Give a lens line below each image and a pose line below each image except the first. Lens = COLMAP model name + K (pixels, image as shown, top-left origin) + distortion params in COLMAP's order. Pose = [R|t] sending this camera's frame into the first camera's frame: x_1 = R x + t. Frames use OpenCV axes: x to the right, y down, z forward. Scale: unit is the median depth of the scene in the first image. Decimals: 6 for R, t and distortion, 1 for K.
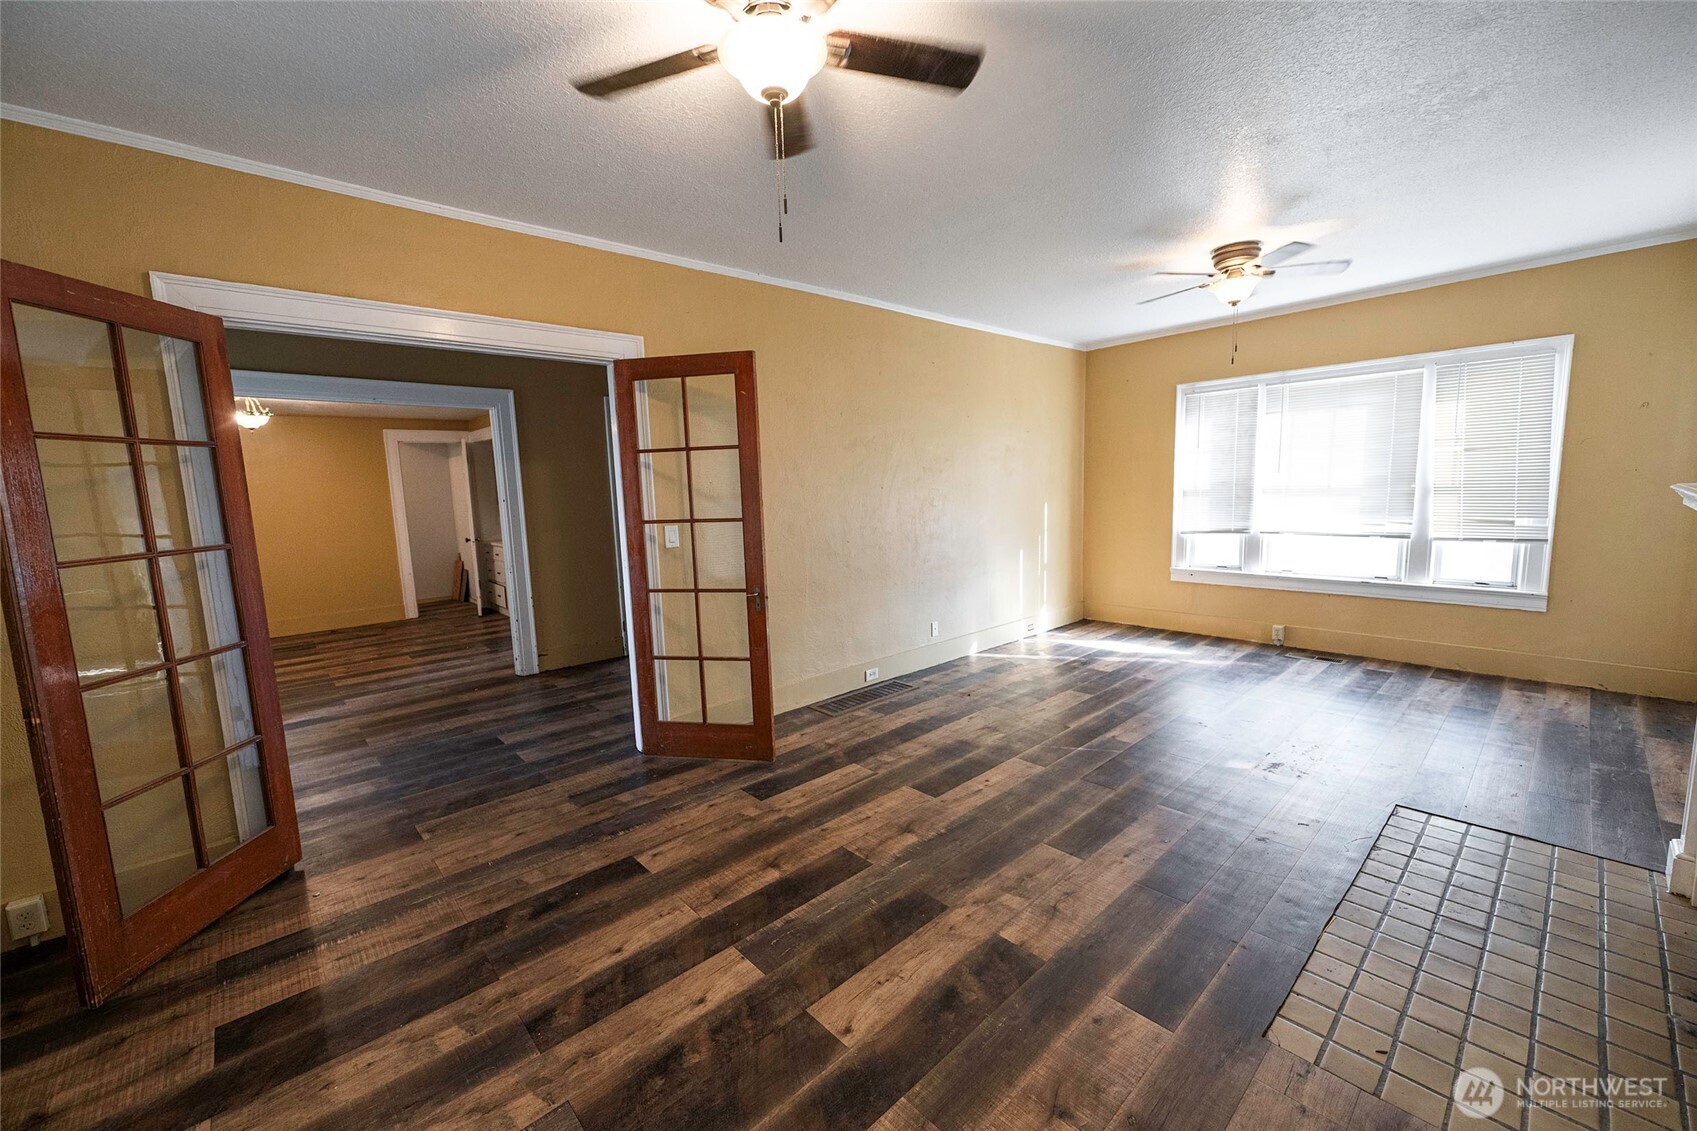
lens RADIAL K [[659.5, 0, 855.4], [0, 659.5, 570.5], [0, 0, 1]] dist [-0.007941, -0.000021]
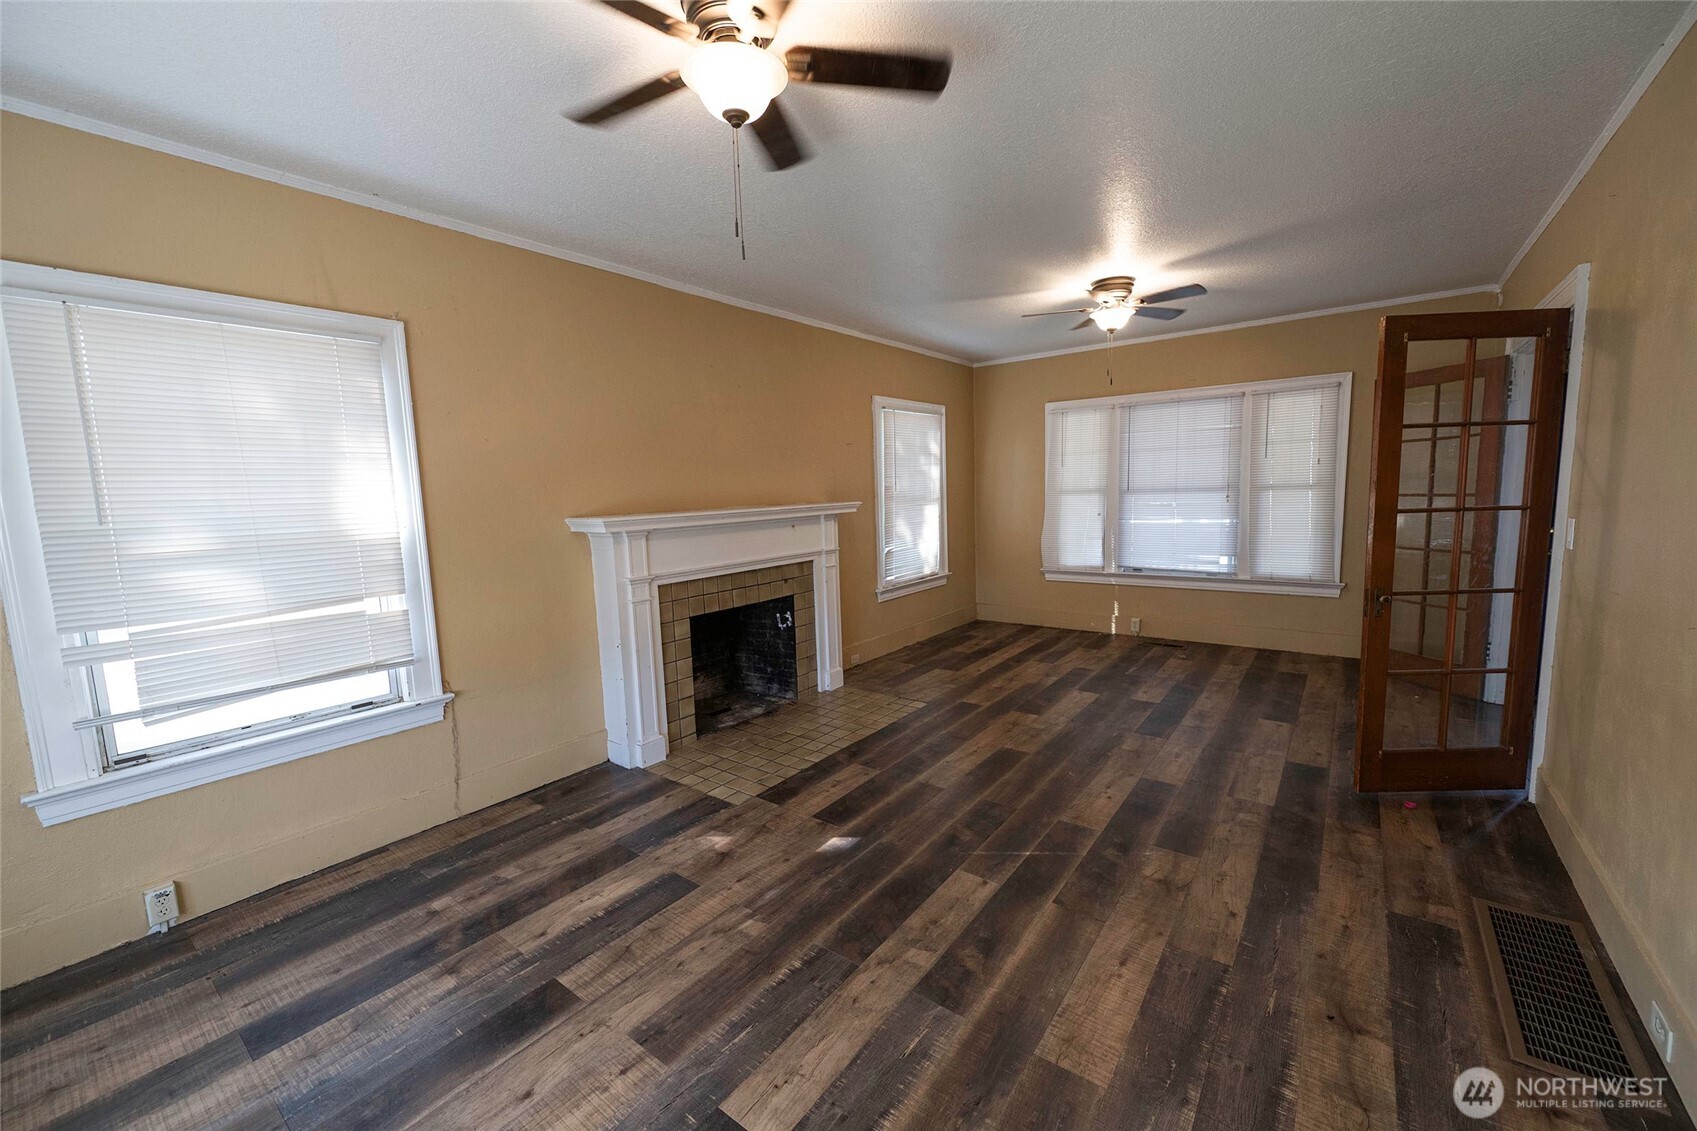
lens RADIAL K [[659.5, 0, 842.2], [0, 659.5, 566.4], [0, 0, 1]] dist [-0.007941, -0.000021]
pose [[-0.983894, 0.087190, -0.156044, 0.832937], [0.046064, 0.967161, 0.249956, -0.313201], [0.172713, 0.238742, -0.955601, 2.093055]]
